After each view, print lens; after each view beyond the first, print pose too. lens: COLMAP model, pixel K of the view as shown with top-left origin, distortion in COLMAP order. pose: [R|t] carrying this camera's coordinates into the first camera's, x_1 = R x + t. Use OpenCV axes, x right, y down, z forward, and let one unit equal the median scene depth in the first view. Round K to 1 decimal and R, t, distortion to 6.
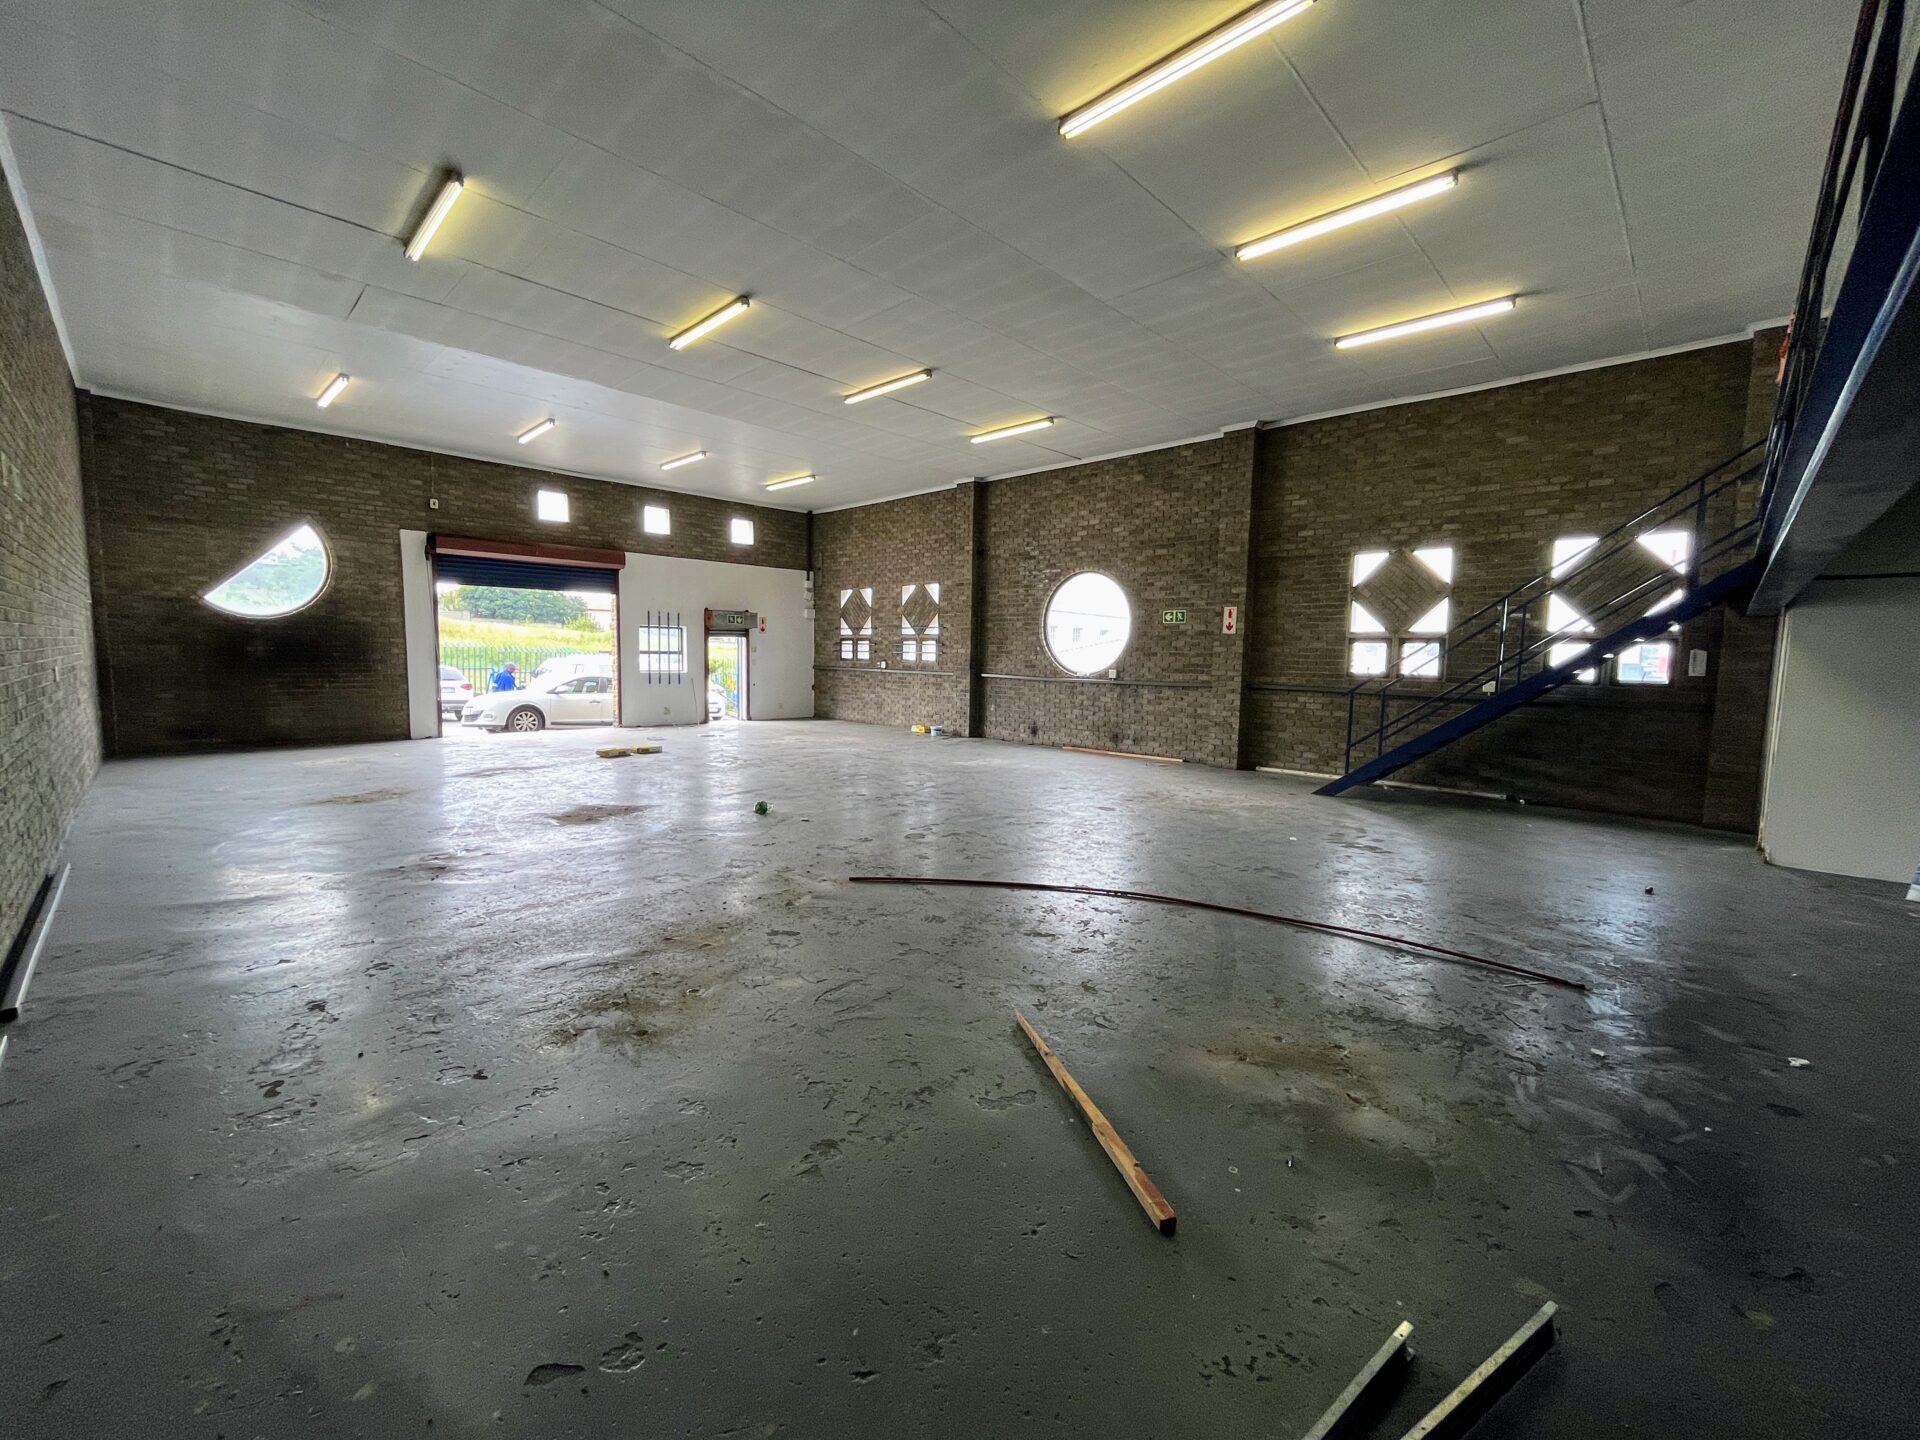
lens RADIAL K [[785.9, 0, 966.8], [0, 785.9, 718.1], [0, 0, 1]] dist [0.008841, 0.000312]
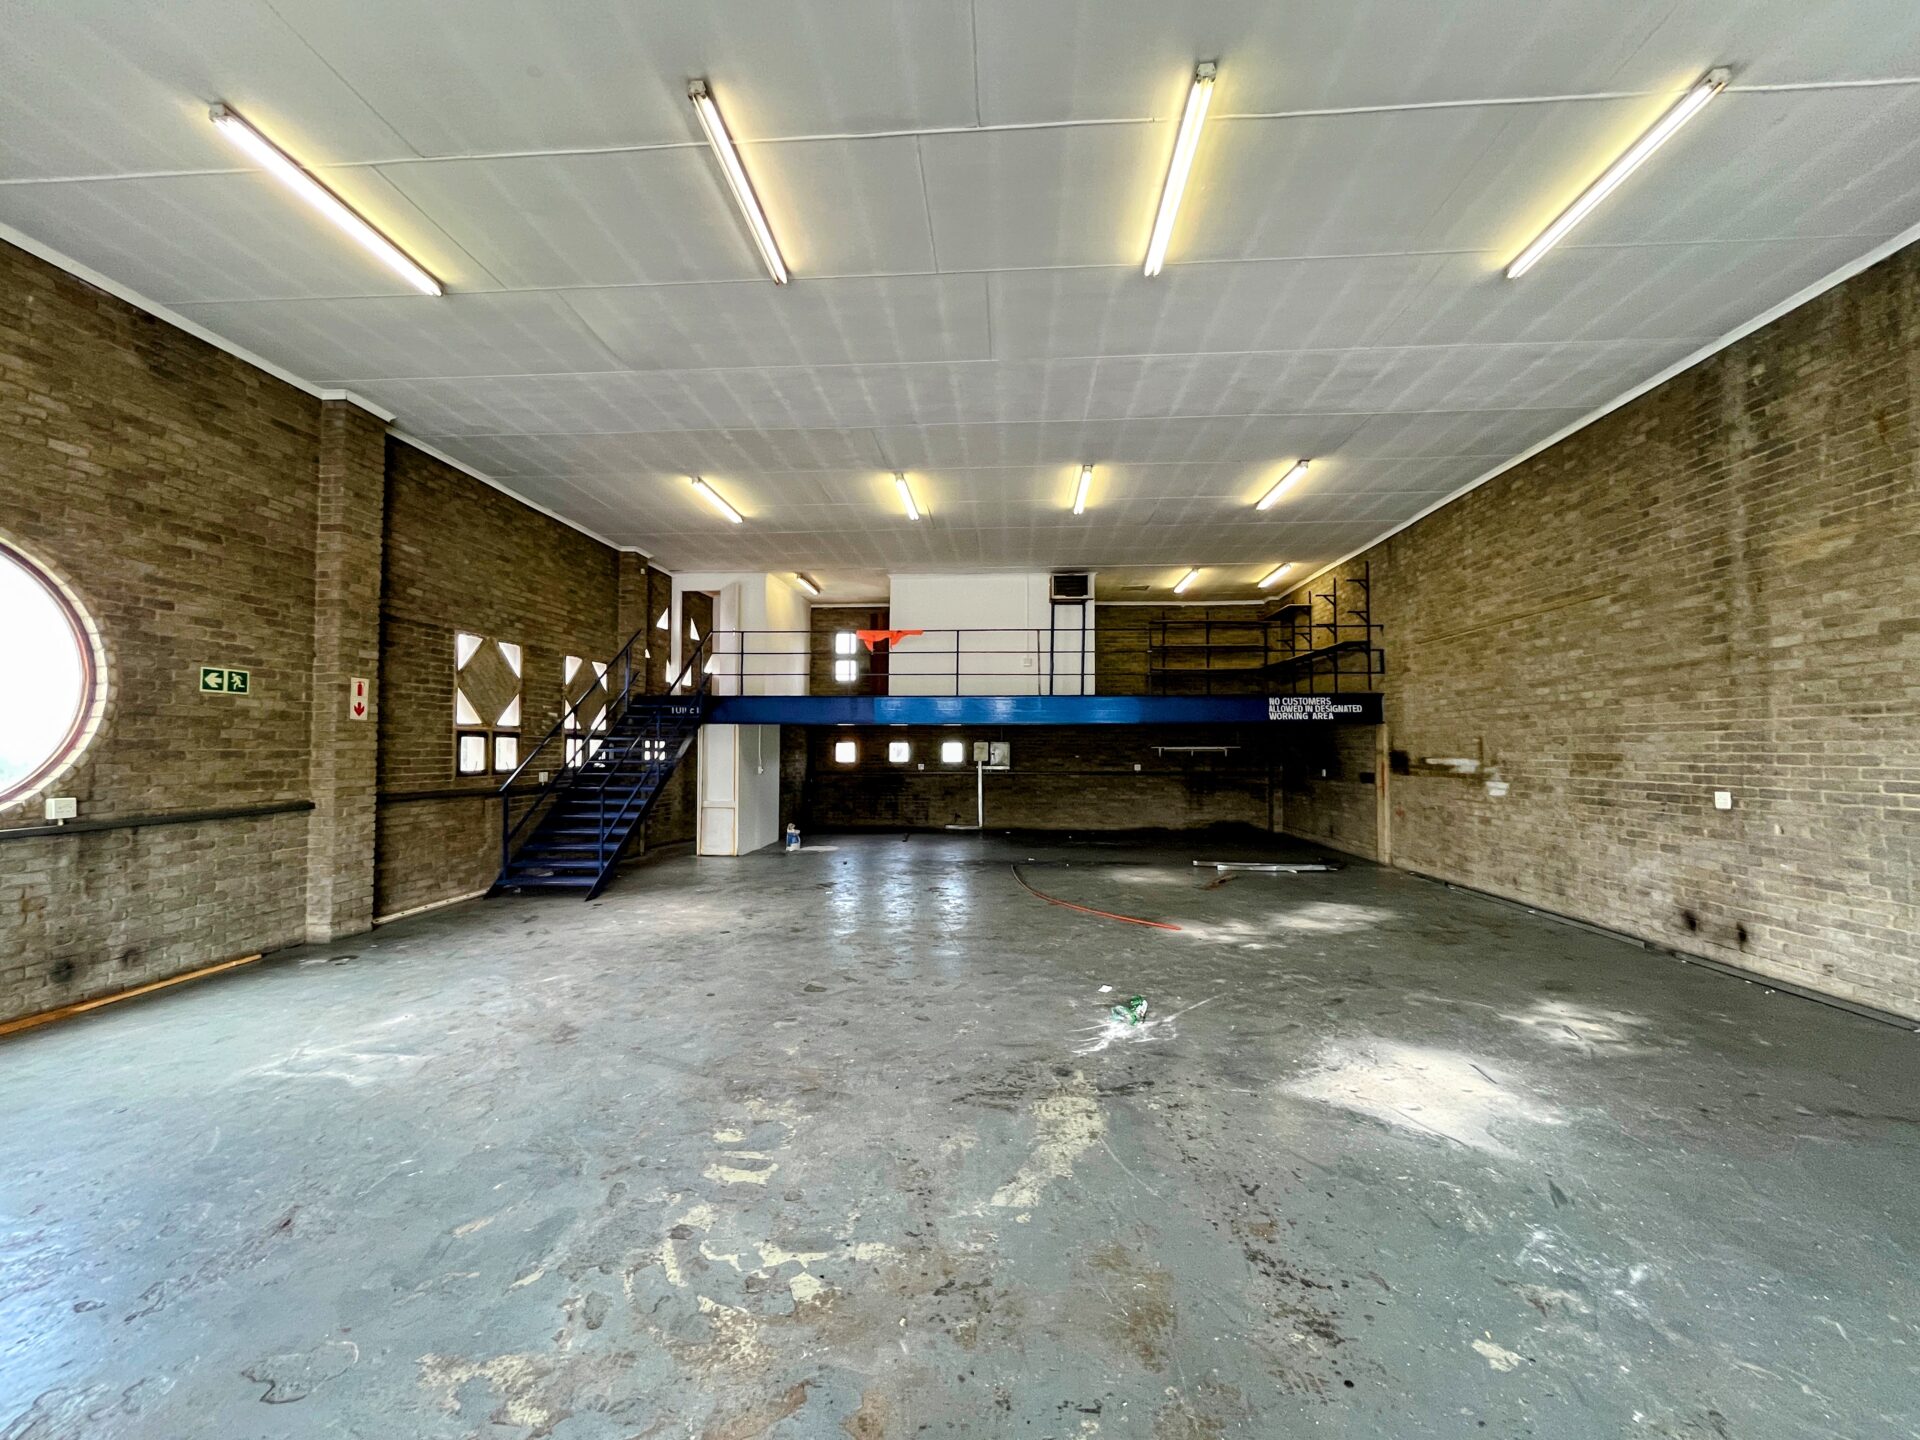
lens RADIAL K [[785.9, 0, 956.5], [0, 785.9, 726.9], [0, 0, 1]] dist [0.008841, 0.000312]
pose [[-0.635498, 0.008301, 0.772058, -0.405744], [0.058213, 0.997611, 0.037190, -0.085361], [-0.769905, 0.068578, -0.634463, 0.906714]]
